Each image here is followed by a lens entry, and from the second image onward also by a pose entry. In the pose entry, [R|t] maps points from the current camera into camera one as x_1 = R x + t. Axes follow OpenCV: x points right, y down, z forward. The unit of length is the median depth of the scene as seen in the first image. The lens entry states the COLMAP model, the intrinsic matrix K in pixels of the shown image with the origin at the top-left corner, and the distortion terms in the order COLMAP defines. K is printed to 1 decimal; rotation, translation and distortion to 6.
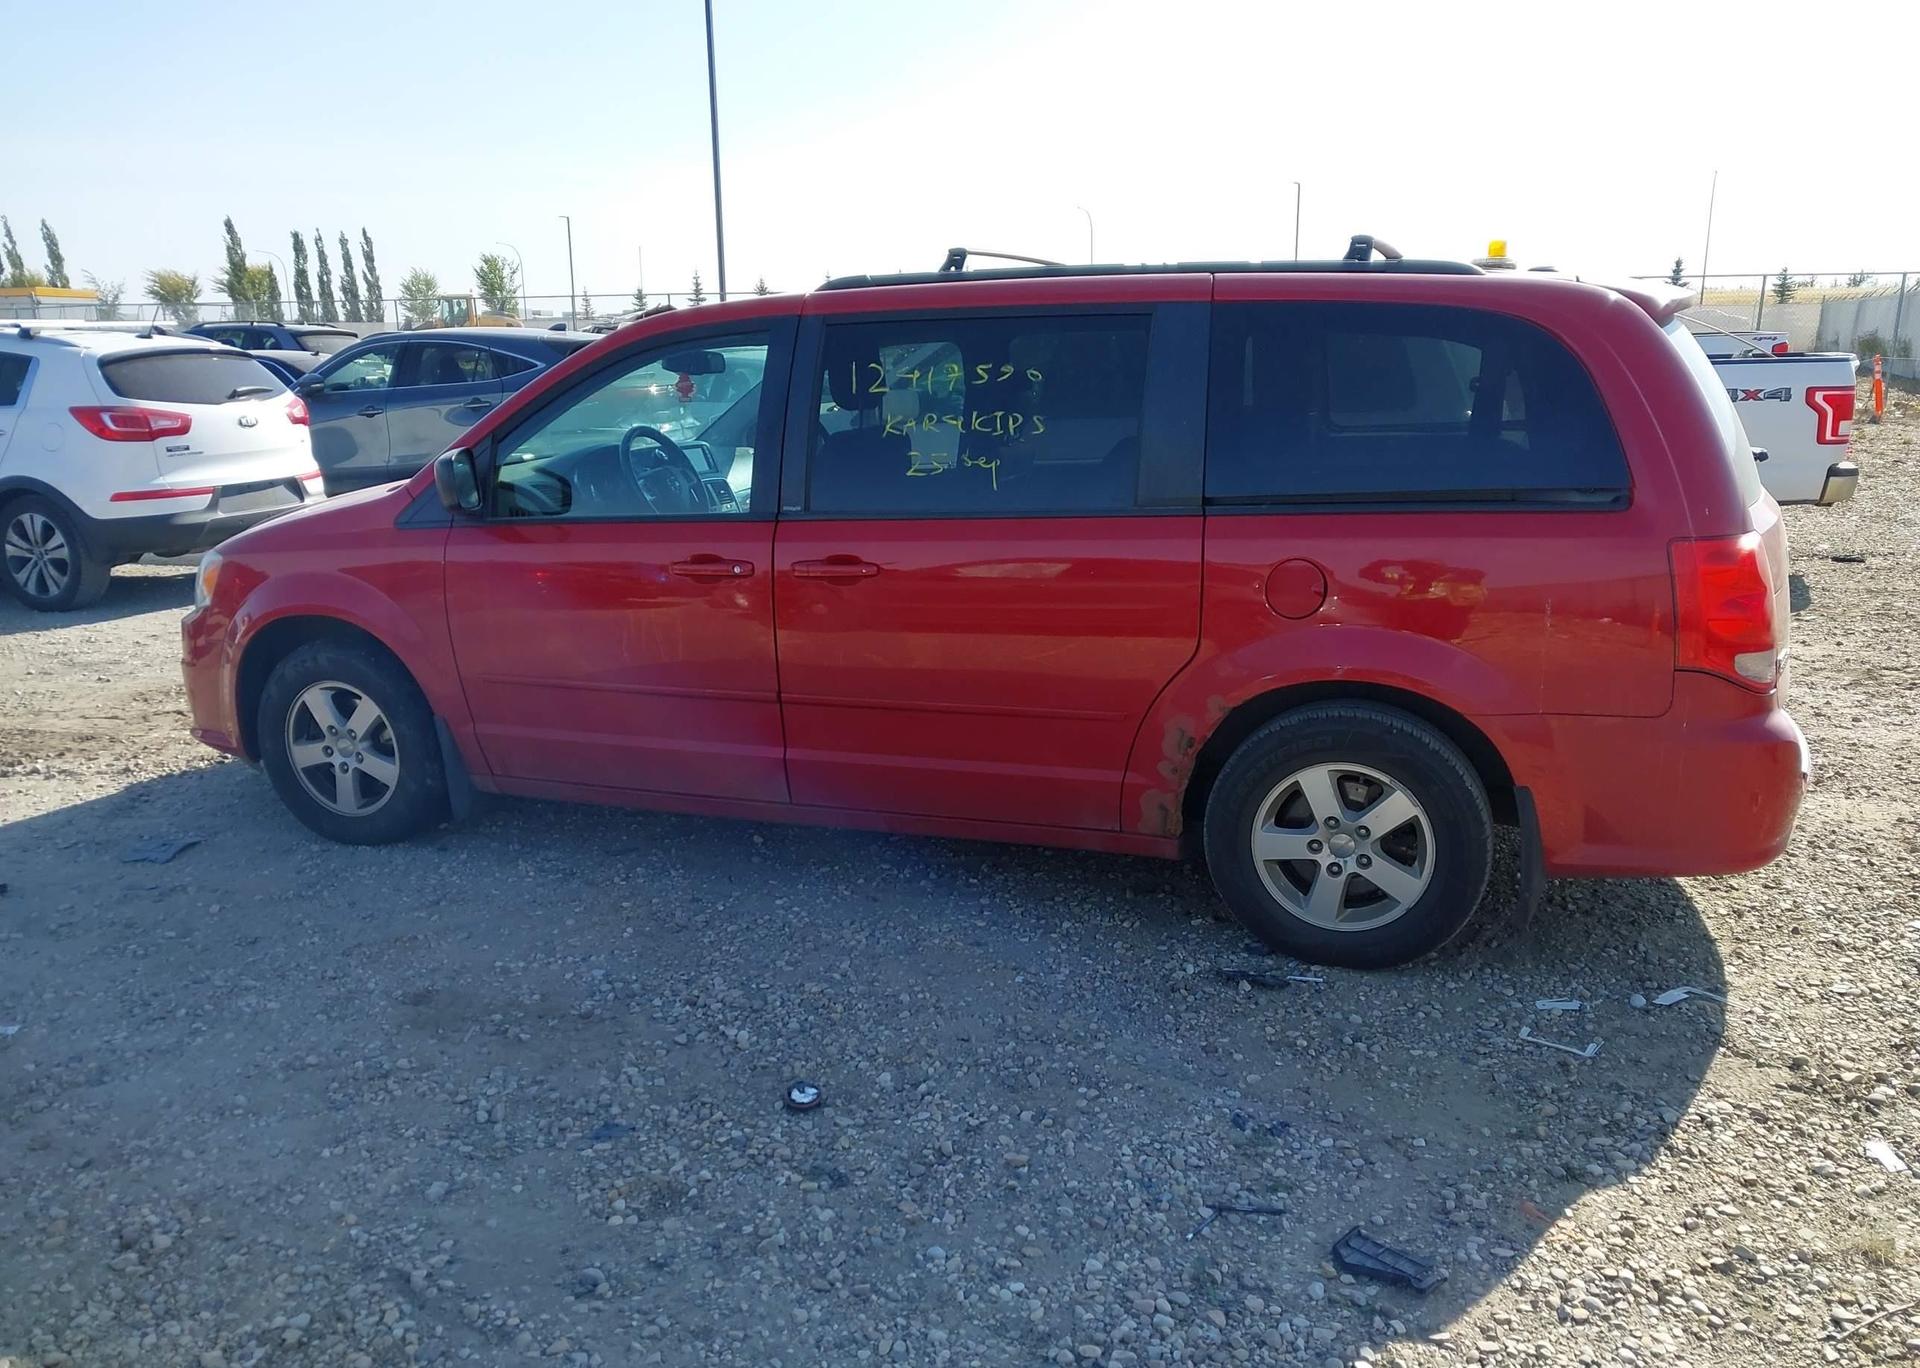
lens RADIAL K [[1466.4, 0, 988.3], [0, 1466.4, 752.3], [0, 0, 1]] dist [0.023310, -0.017156]
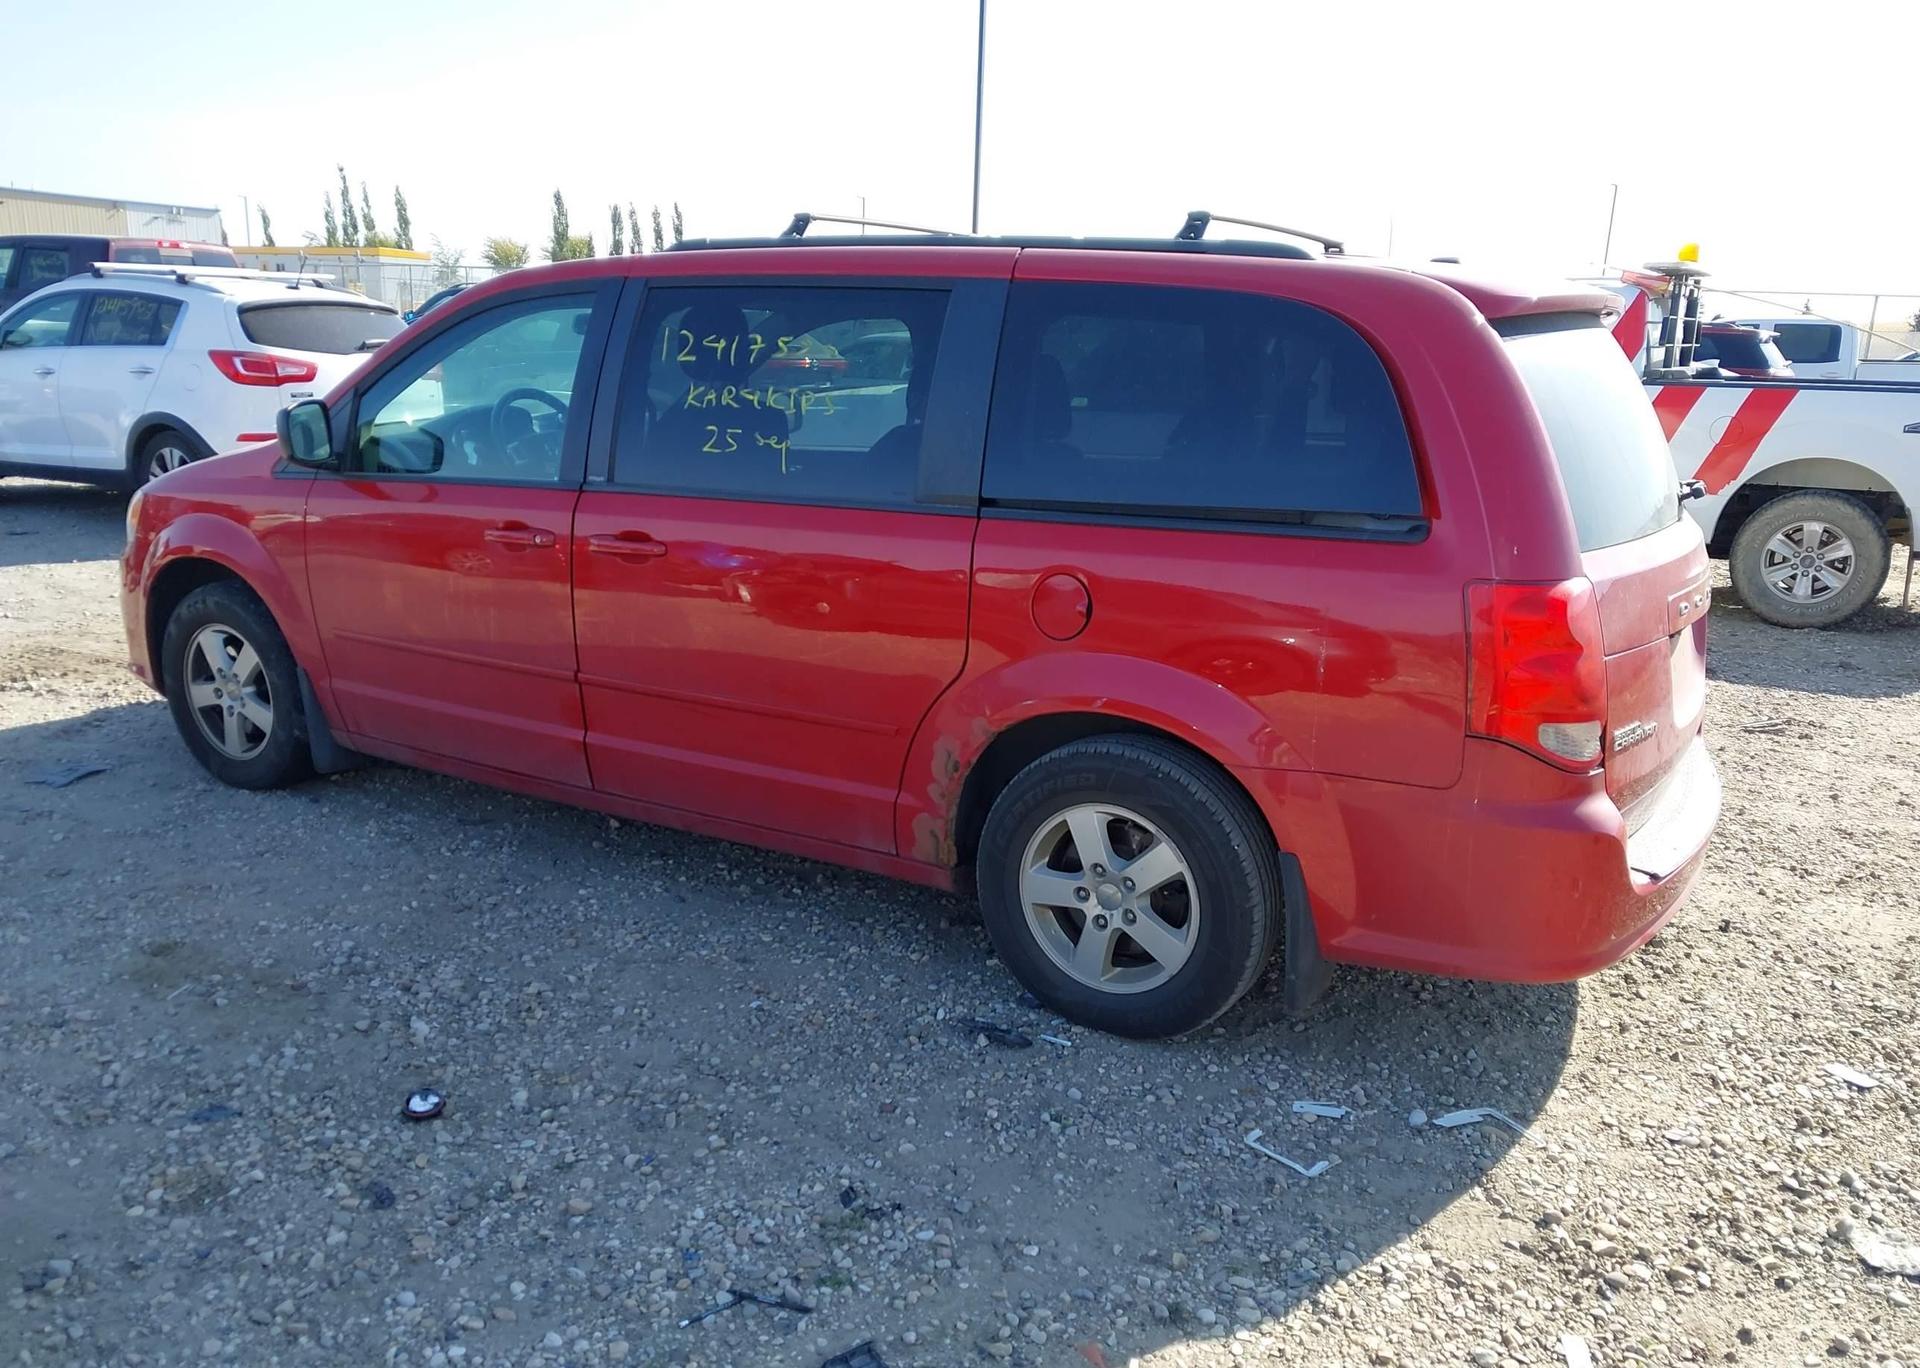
lens RADIAL K [[1466.4, 0, 988.3], [0, 1466.4, 752.3], [0, 0, 1]] dist [0.023310, -0.017156]
pose [[0.981822, 0.093687, -0.165072, 0.294969], [-0.092721, 0.995600, 0.013564, -0.028150], [0.165616, 0.001989, 0.986188, 0.108608]]
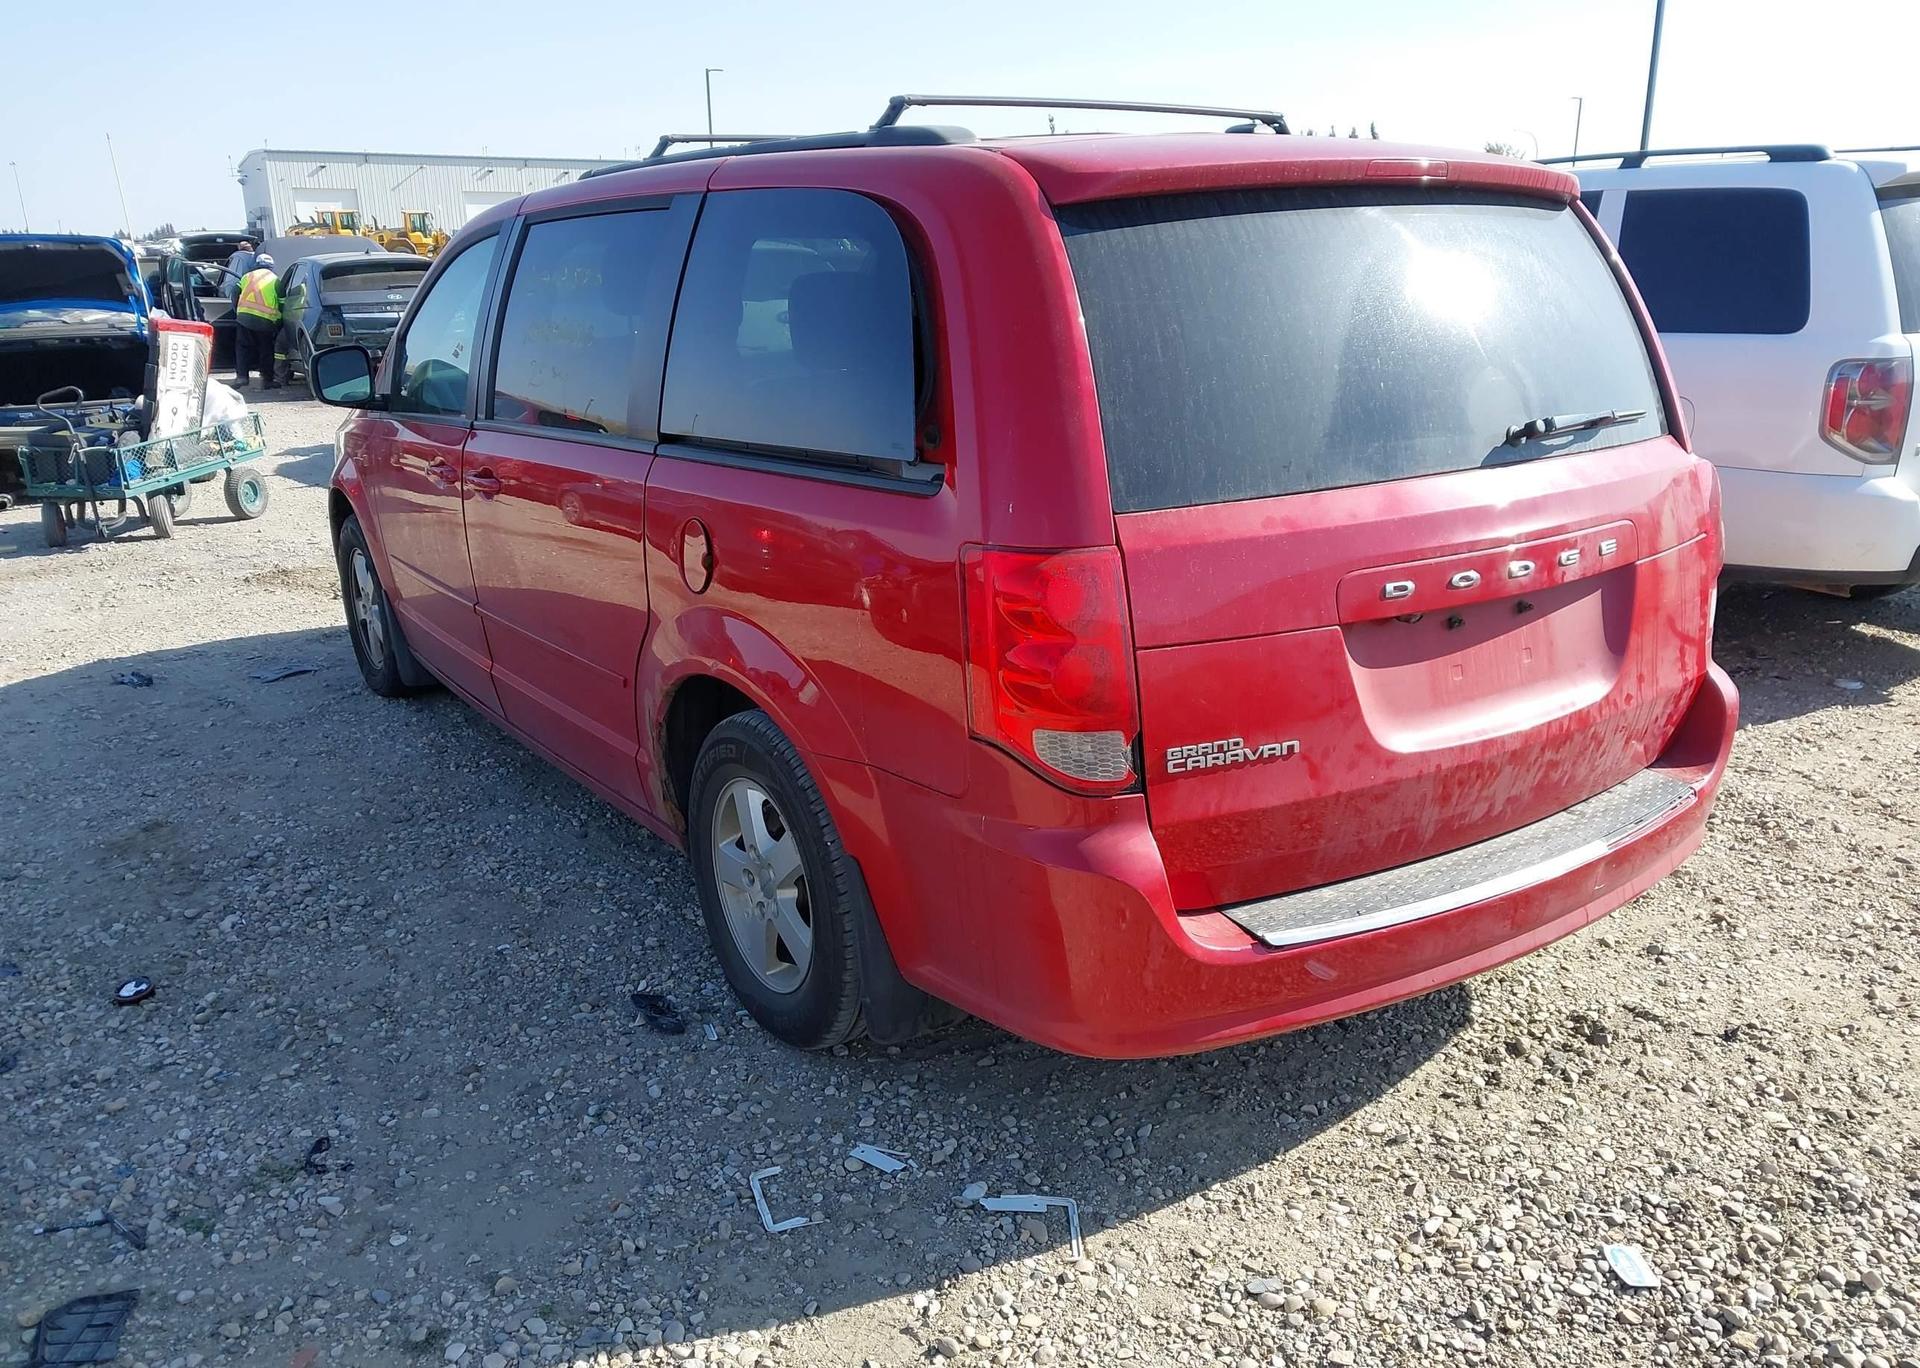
lens RADIAL K [[1488.2, 0, 961.3], [0, 1488.2, 726.7], [0, 0, 1]] dist [0.046013, -0.039275]
pose [[0.807306, 0.174319, -0.563800, 0.744760], [-0.148840, 0.984636, 0.091312, -0.107363], [0.571056, 0.010200, 0.820848, 0.377035]]
